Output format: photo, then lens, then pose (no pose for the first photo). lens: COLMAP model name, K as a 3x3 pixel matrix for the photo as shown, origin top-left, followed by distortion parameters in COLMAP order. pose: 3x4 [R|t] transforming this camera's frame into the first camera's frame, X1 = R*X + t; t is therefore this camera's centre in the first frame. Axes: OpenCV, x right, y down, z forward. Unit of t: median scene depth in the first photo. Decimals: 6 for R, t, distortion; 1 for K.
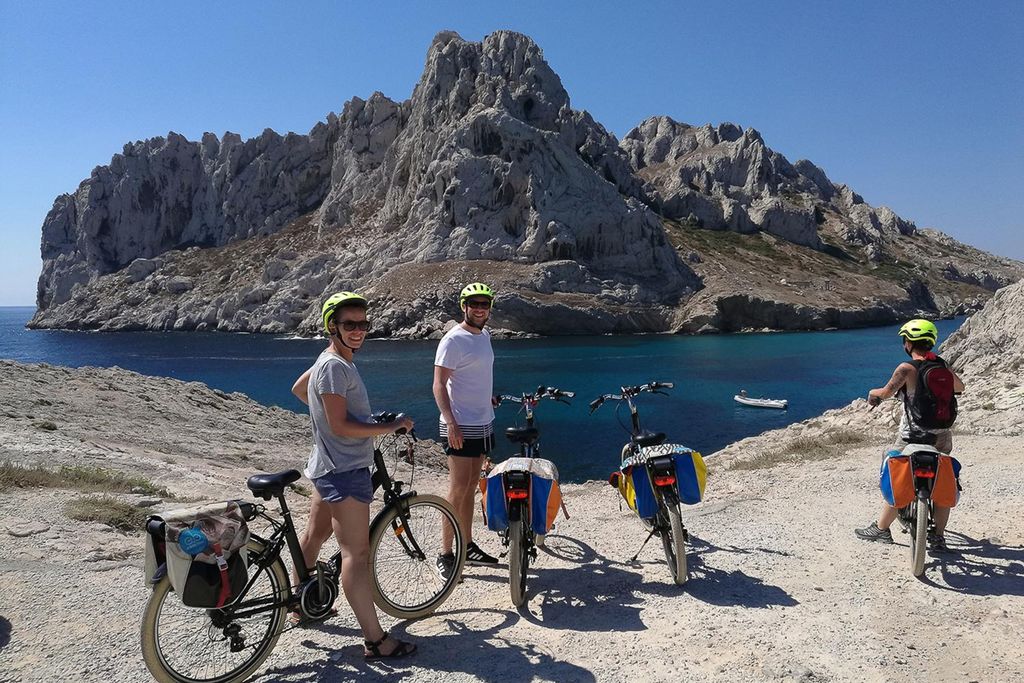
lens RADIAL K [[658.0, 0, 512.2], [0, 658.0, 337.7], [0, 0, 1]] dist [-0.000385, 0.001546]
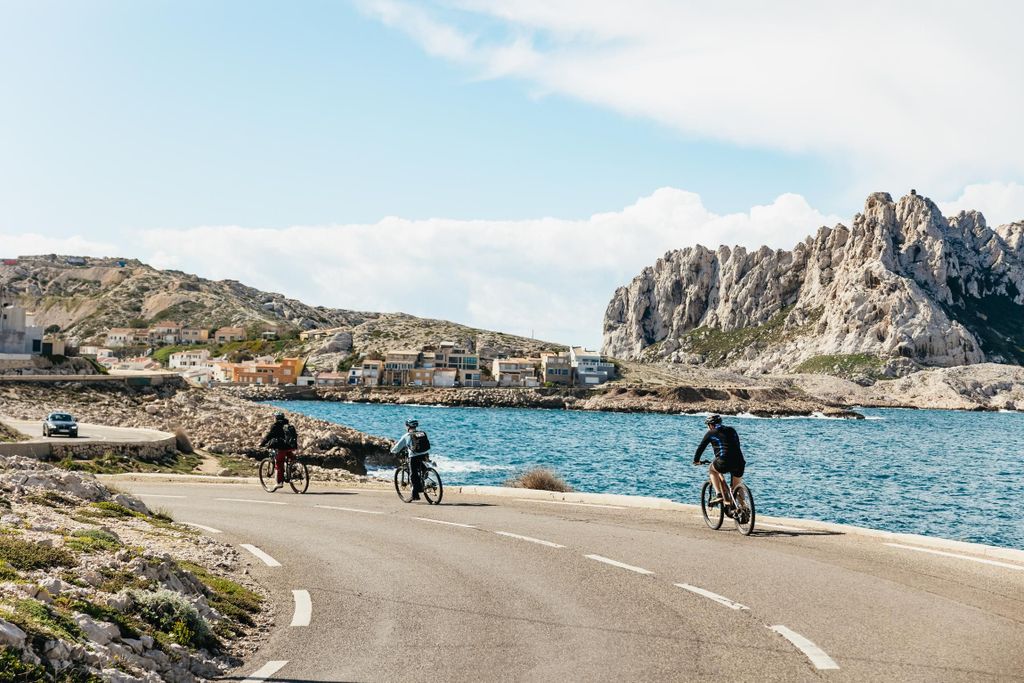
lens RADIAL K [[658.0, 0, 512.1], [0, 658.0, 338.2], [0, 0, 1]] dist [-0.000385, 0.001546]
pose [[0.736517, 0.019175, -0.676147, 0.138052], [-0.094708, 0.992675, -0.075012, 0.015264], [0.669756, 0.119284, 0.732938, -0.259959]]
